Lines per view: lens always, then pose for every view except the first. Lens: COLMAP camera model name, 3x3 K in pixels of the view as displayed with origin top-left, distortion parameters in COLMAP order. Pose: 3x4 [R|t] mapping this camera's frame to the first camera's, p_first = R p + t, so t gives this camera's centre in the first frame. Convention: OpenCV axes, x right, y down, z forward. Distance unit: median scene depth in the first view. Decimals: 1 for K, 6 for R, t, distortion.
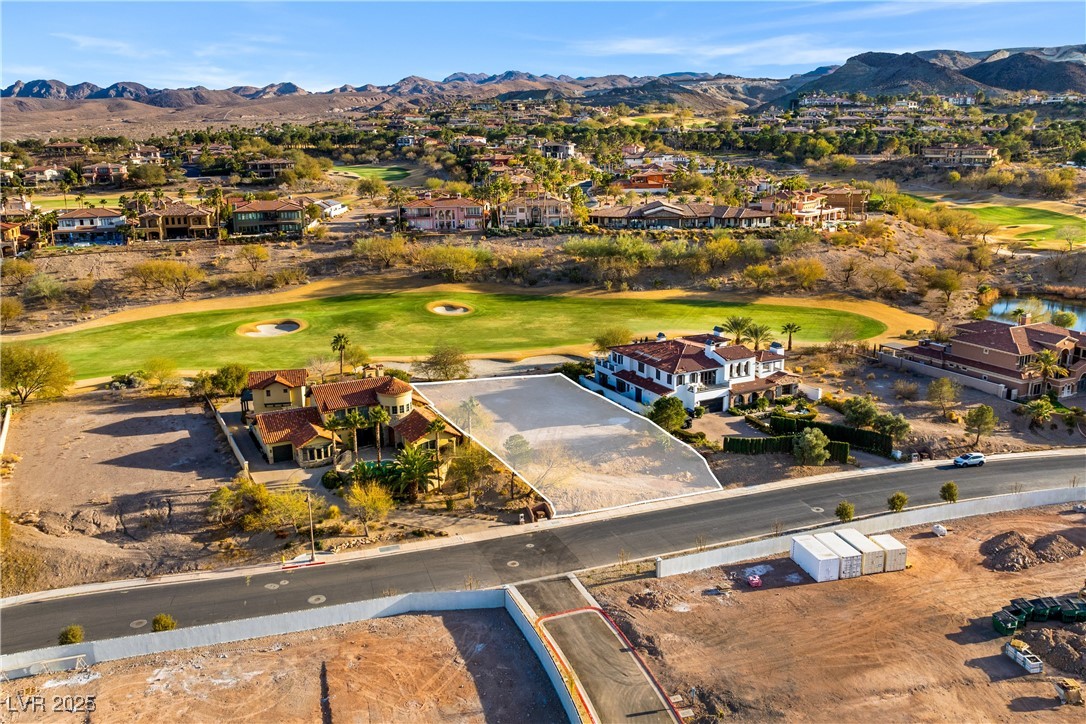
lens RADIAL K [[907.6, 0, 542.4], [0, 907.6, 364.3], [0, 0, 1]] dist [-0.020053, -0.001503]
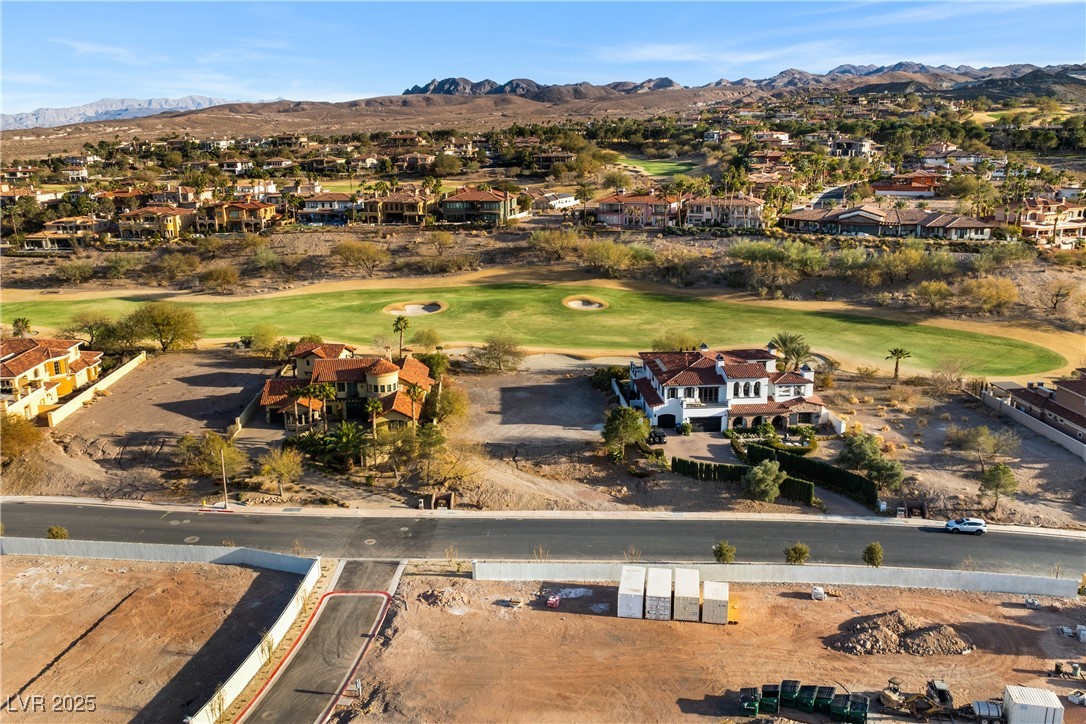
lens RADIAL K [[907.6, 0, 542.5], [0, 907.6, 363.2], [0, 0, 1]] dist [-0.020053, -0.001503]
pose [[0.919194, 0.101224, -0.380572, 0.318090], [-0.099274, 0.994751, 0.024807, -0.019564], [0.381086, 0.014978, 0.924418, 0.058483]]
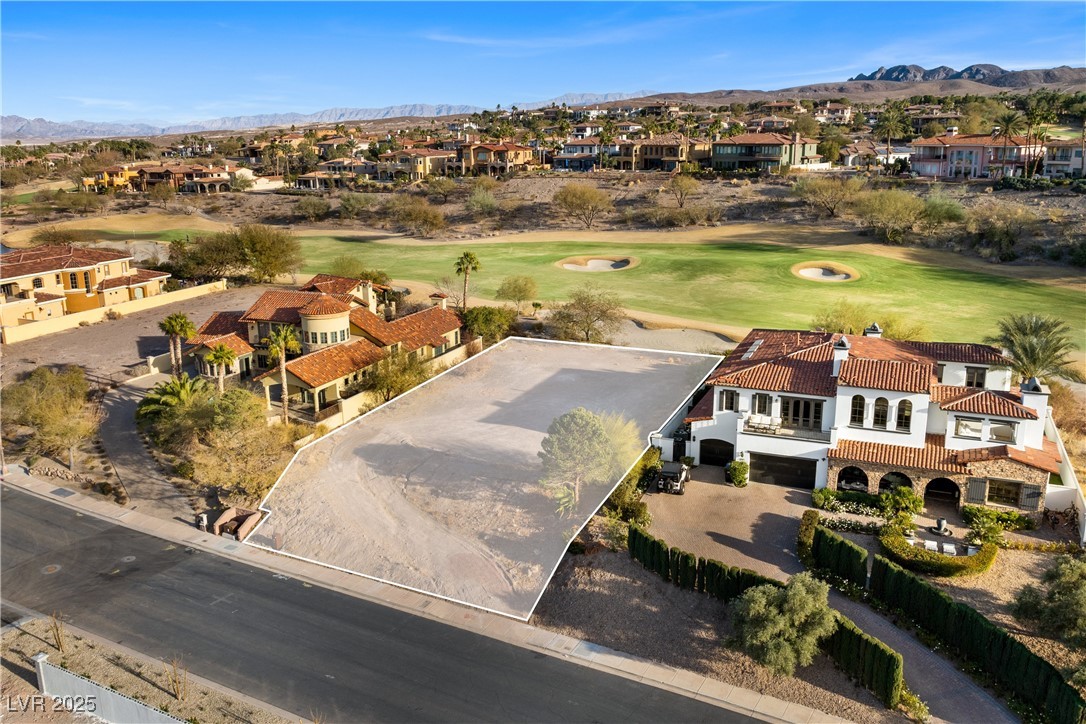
lens RADIAL K [[907.6, 0, 544.2], [0, 907.6, 363.8], [0, 0, 1]] dist [-0.020053, -0.001503]
pose [[0.644630, 0.197508, -0.738541, 0.368245], [-0.188448, 0.977294, 0.096872, -0.025344], [0.740905, 0.076730, 0.667213, 0.493623]]
